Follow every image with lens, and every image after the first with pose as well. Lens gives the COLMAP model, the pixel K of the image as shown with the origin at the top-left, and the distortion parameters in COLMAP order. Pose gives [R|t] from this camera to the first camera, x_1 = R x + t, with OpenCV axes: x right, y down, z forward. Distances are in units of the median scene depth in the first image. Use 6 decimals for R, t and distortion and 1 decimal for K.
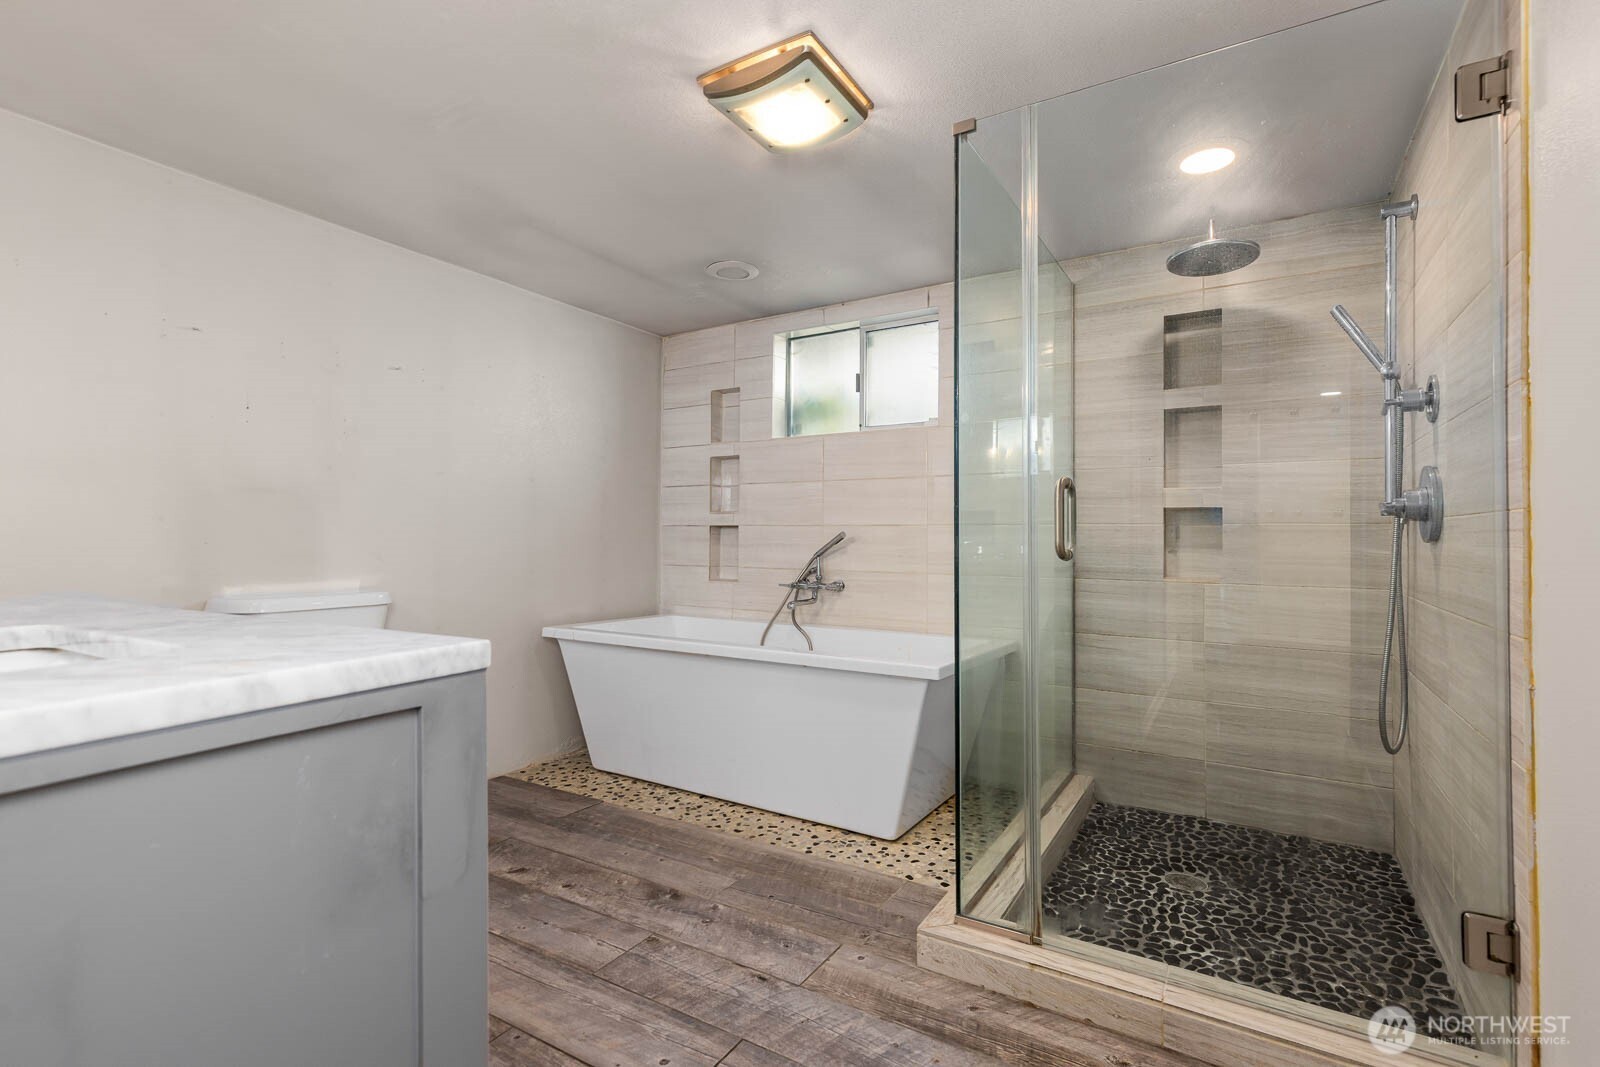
lens RADIAL K [[728.1, 0, 796.9], [0, 728.1, 532.6], [0, 0, 1]] dist [0.020777, -0.000007]
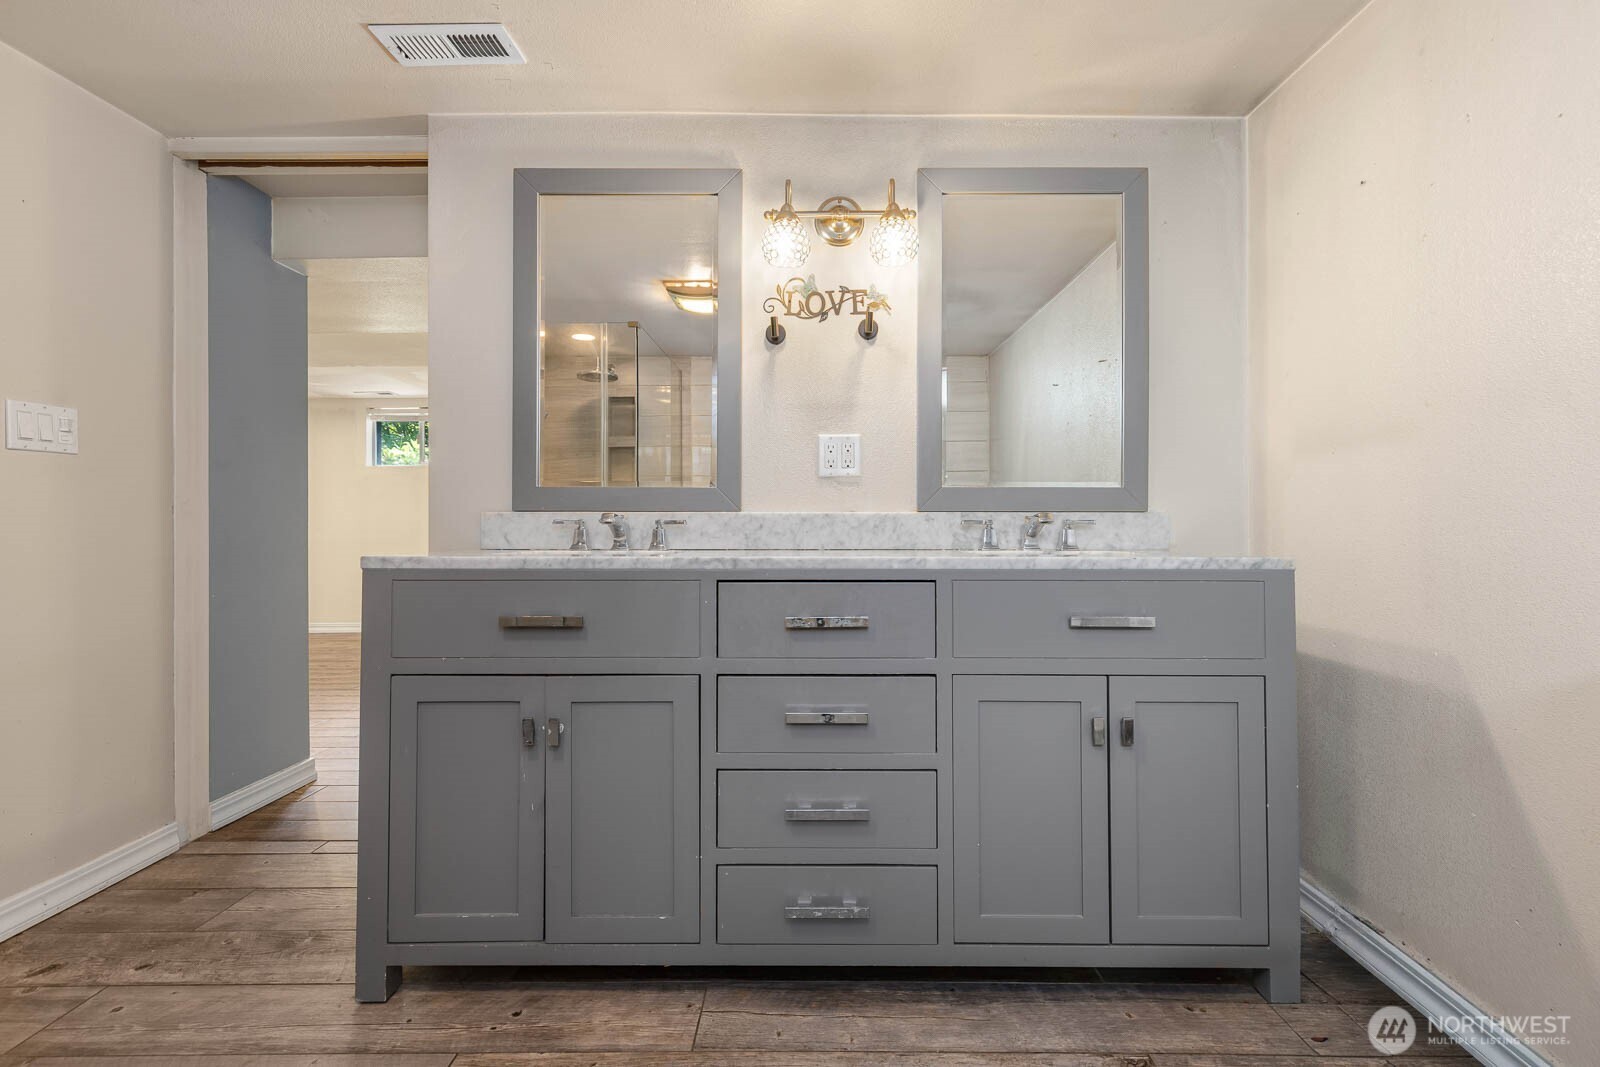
lens RADIAL K [[718.4, 0, 806.8], [0, 718.4, 518.5], [0, 0, 1]] dist [0.000256, -0.007095]
pose [[-0.845282, 0.001516, -0.534319, -0.186896], [0.007215, 0.999937, -0.008578, 0.021555], [0.534272, -0.011106, -0.845240, 0.943657]]
